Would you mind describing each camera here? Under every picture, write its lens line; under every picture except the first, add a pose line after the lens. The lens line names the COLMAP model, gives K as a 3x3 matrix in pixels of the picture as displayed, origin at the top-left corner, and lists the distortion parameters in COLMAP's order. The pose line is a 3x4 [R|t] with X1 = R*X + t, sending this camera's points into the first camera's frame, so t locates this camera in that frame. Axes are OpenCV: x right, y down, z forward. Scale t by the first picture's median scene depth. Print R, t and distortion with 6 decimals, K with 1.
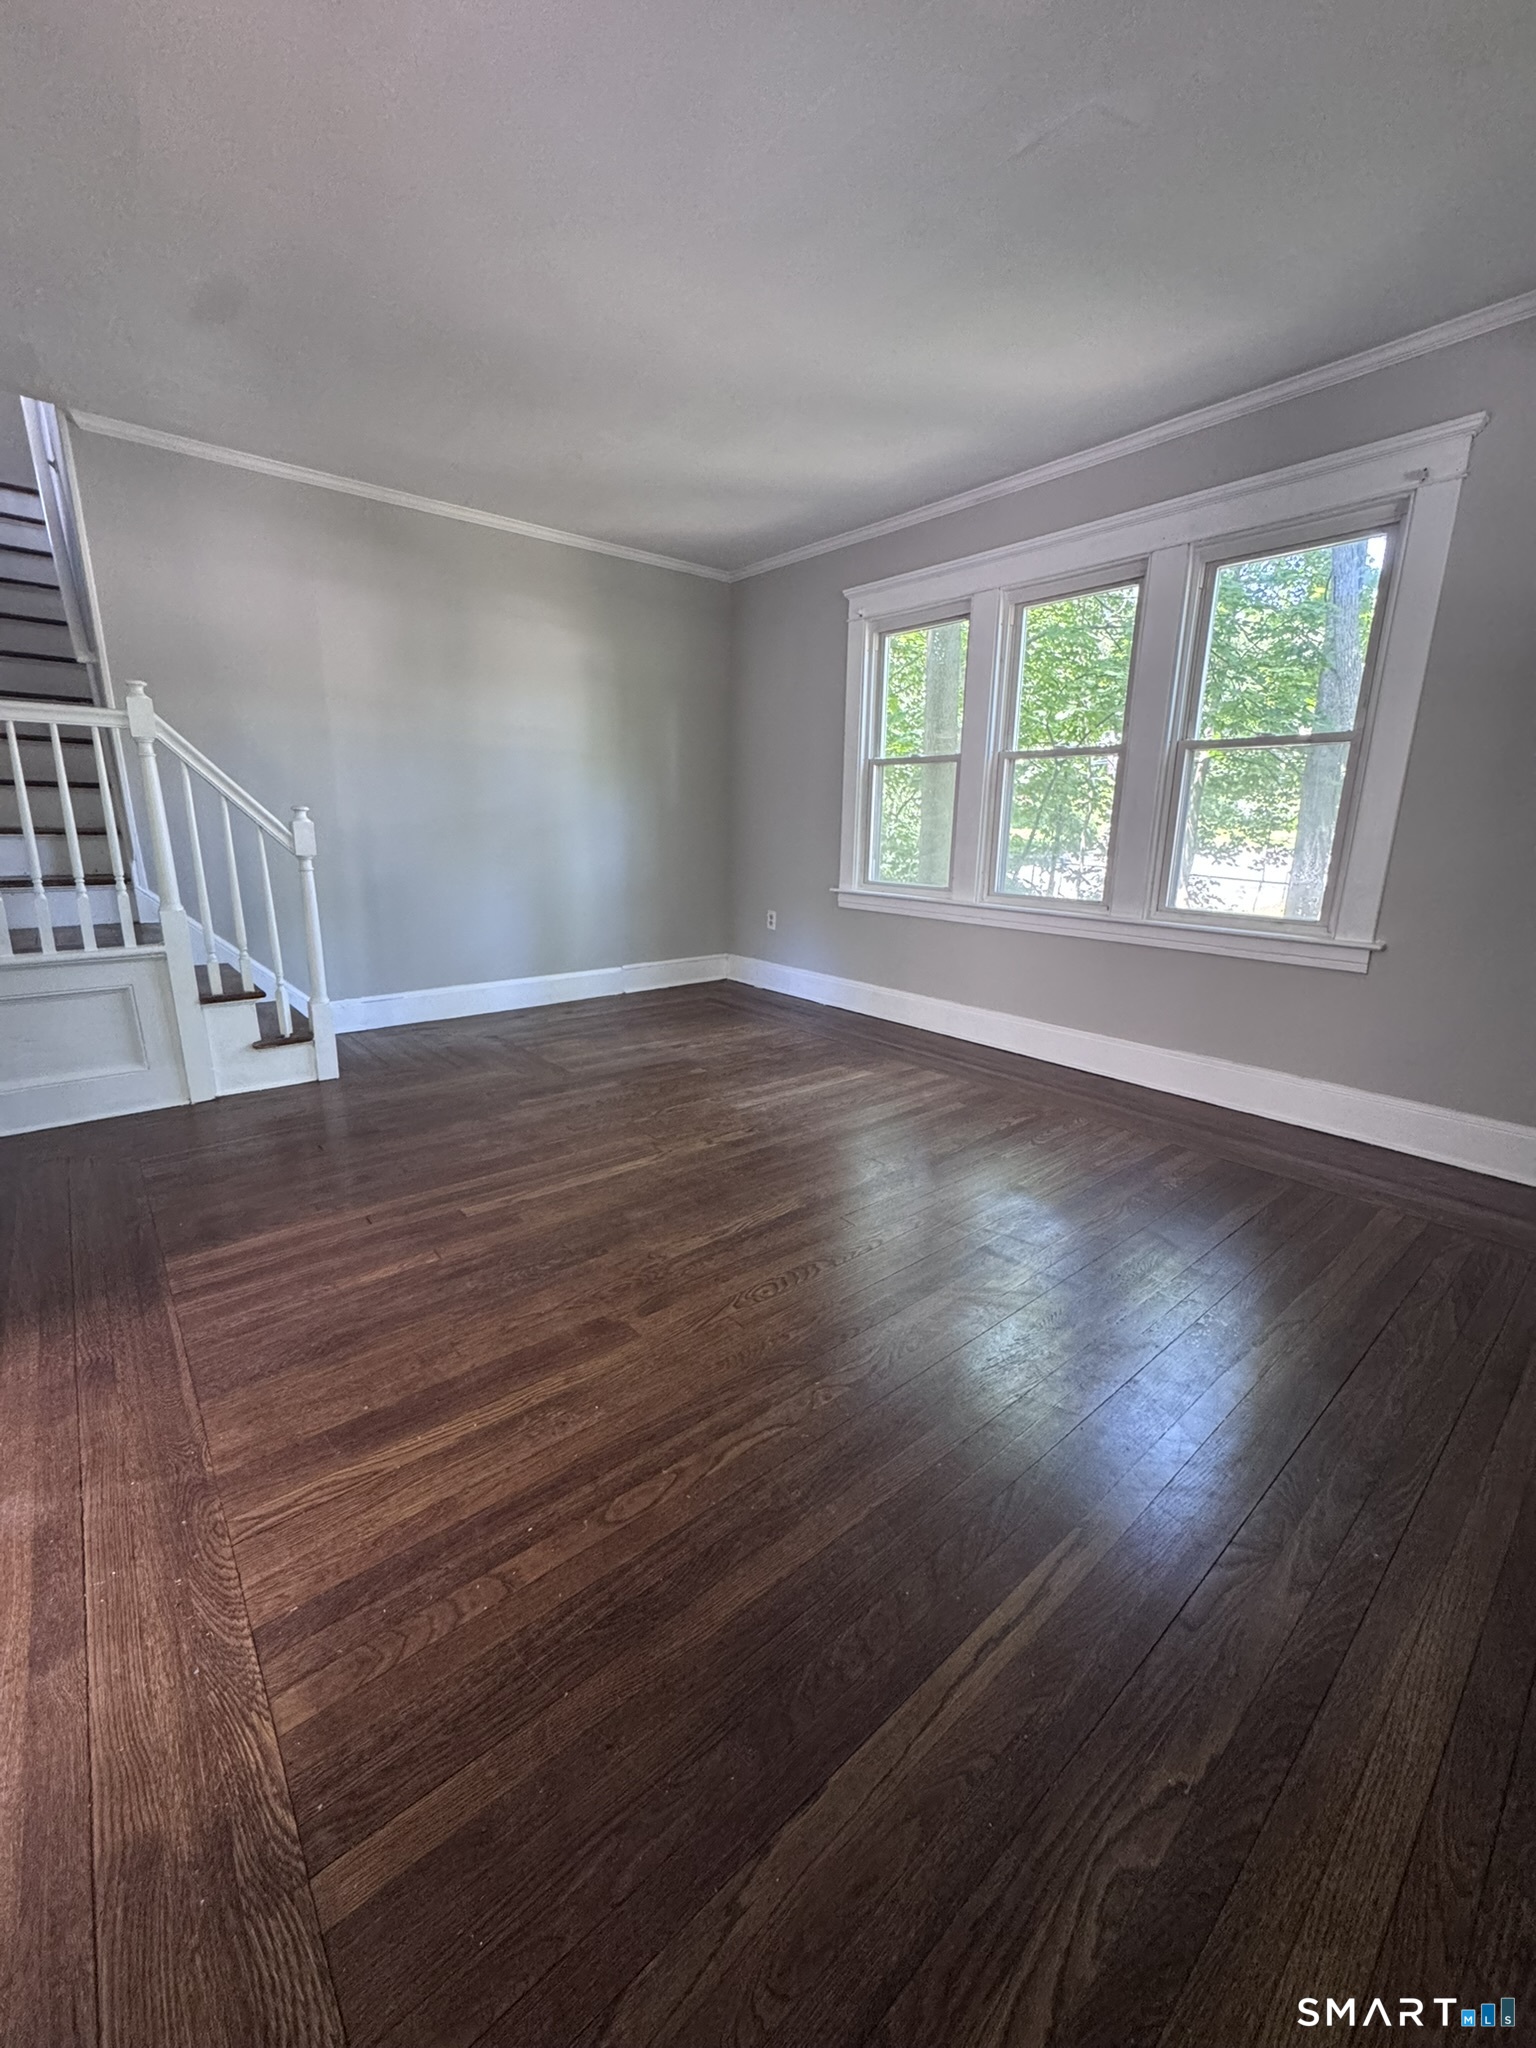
lens RADIAL K [[820.0, 0, 770.6], [0, 820.0, 1022.7], [0, 0, 1]] dist [0.000219, -0.000721]
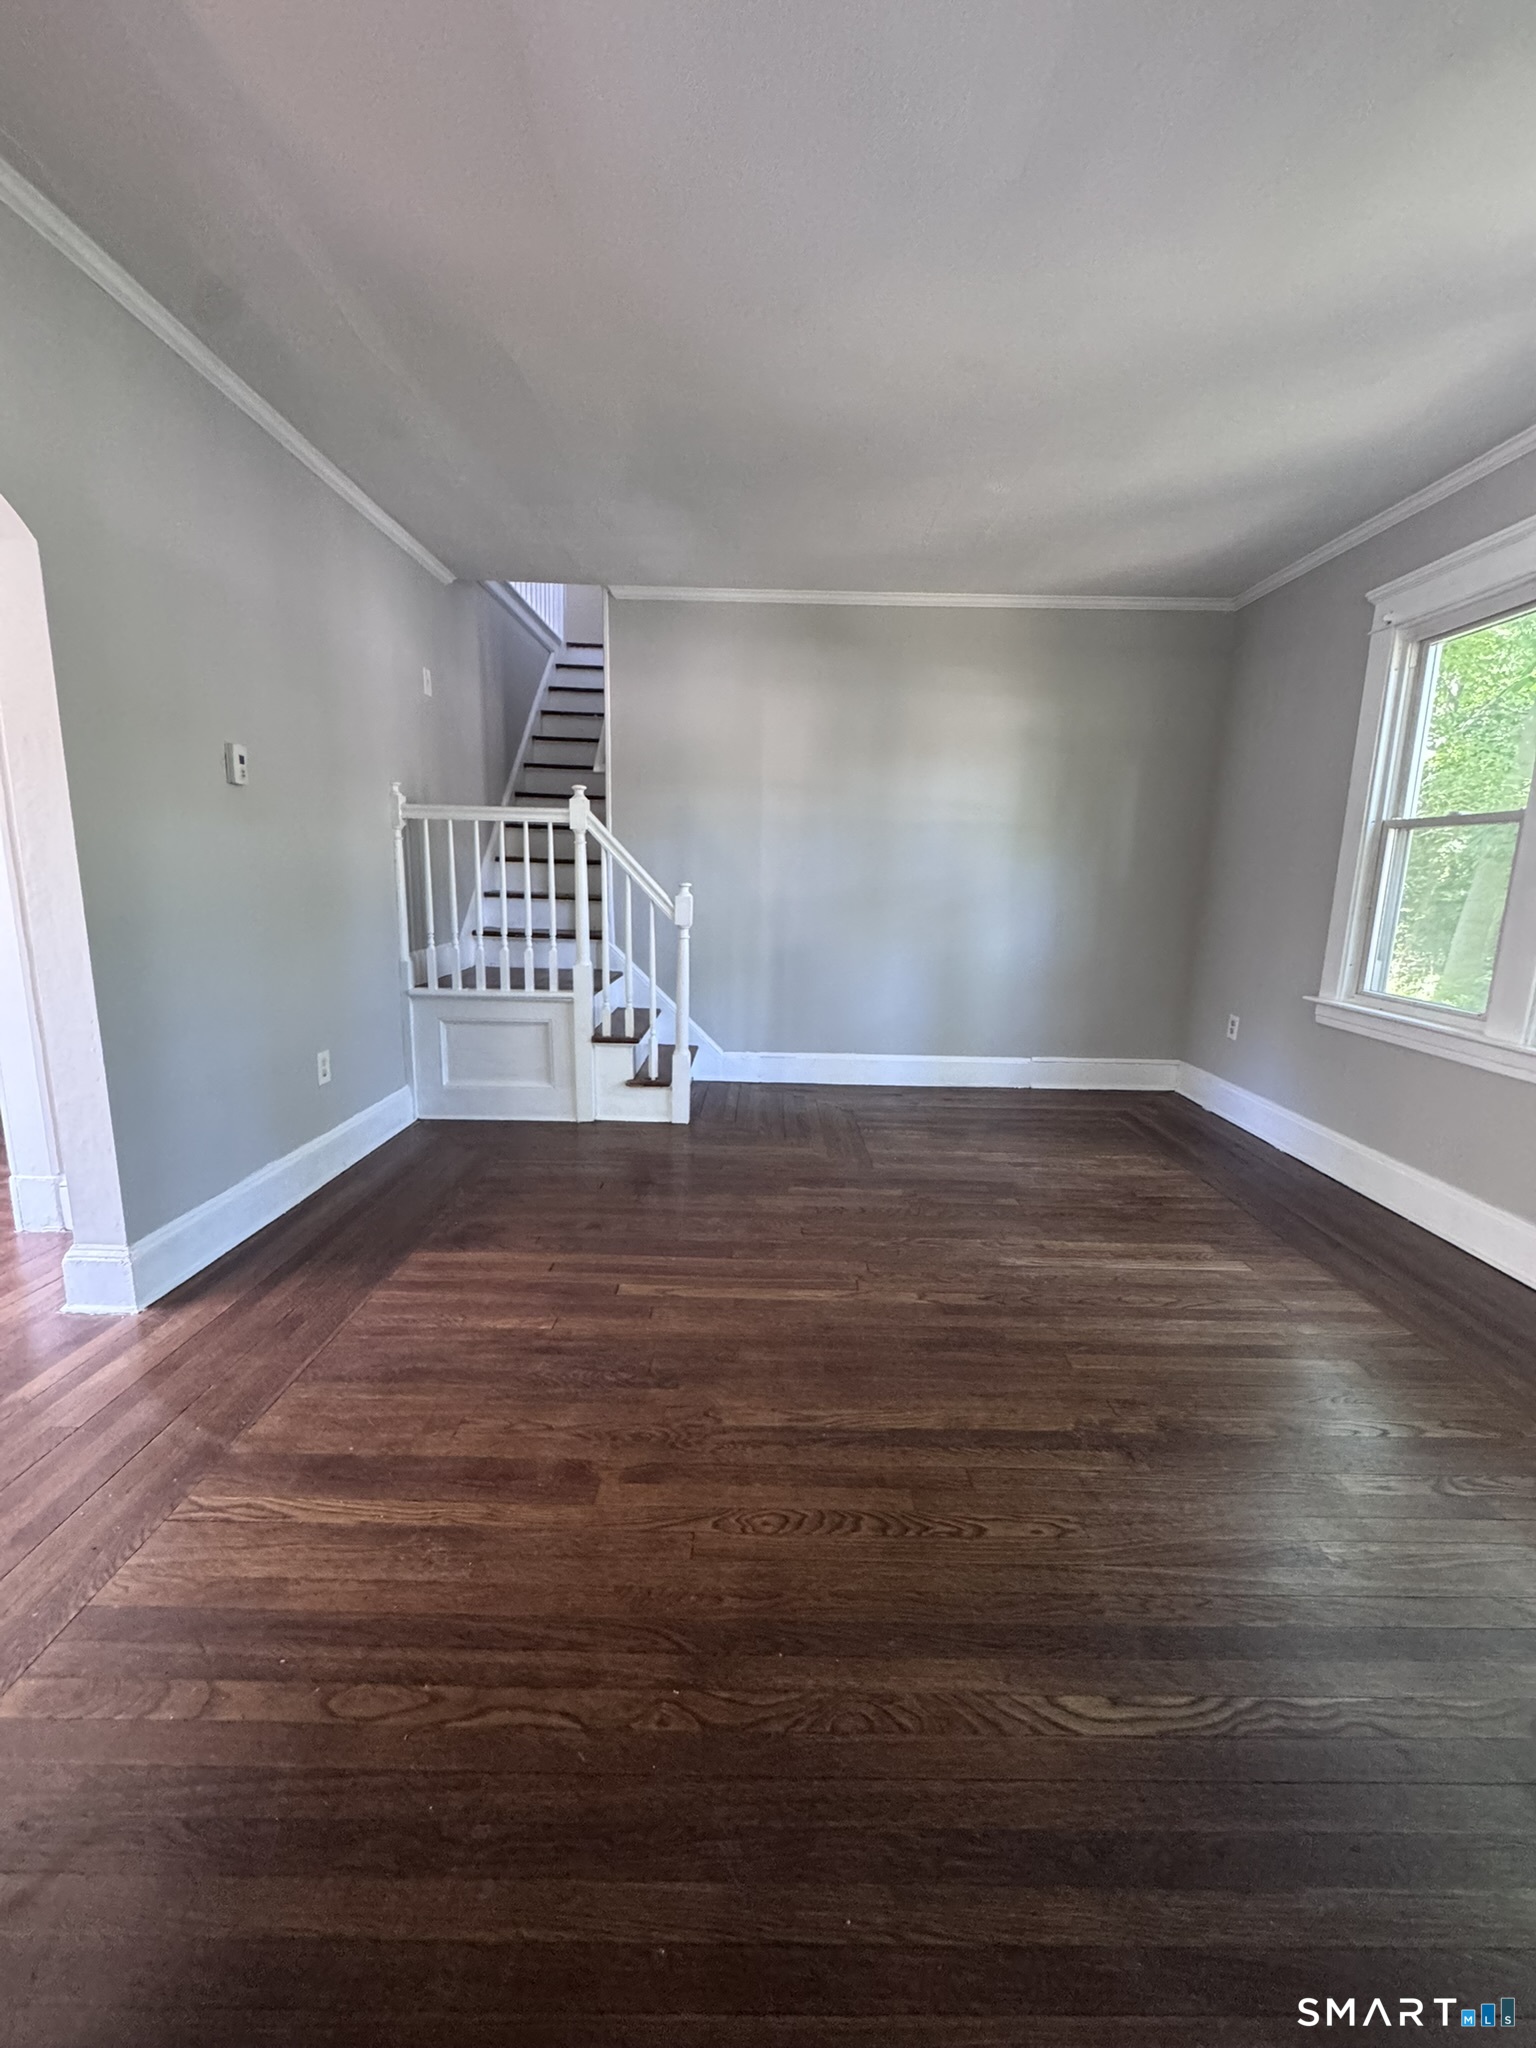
lens RADIAL K [[820.0, 0, 767.6], [0, 820.0, 1021.2], [0, 0, 1]] dist [0.000219, -0.000721]
pose [[0.763519, 0.120213, -0.634498, 0.259267], [-0.167212, 0.985815, -0.014439, -0.076786], [0.623762, 0.117120, 0.772789, 0.212870]]
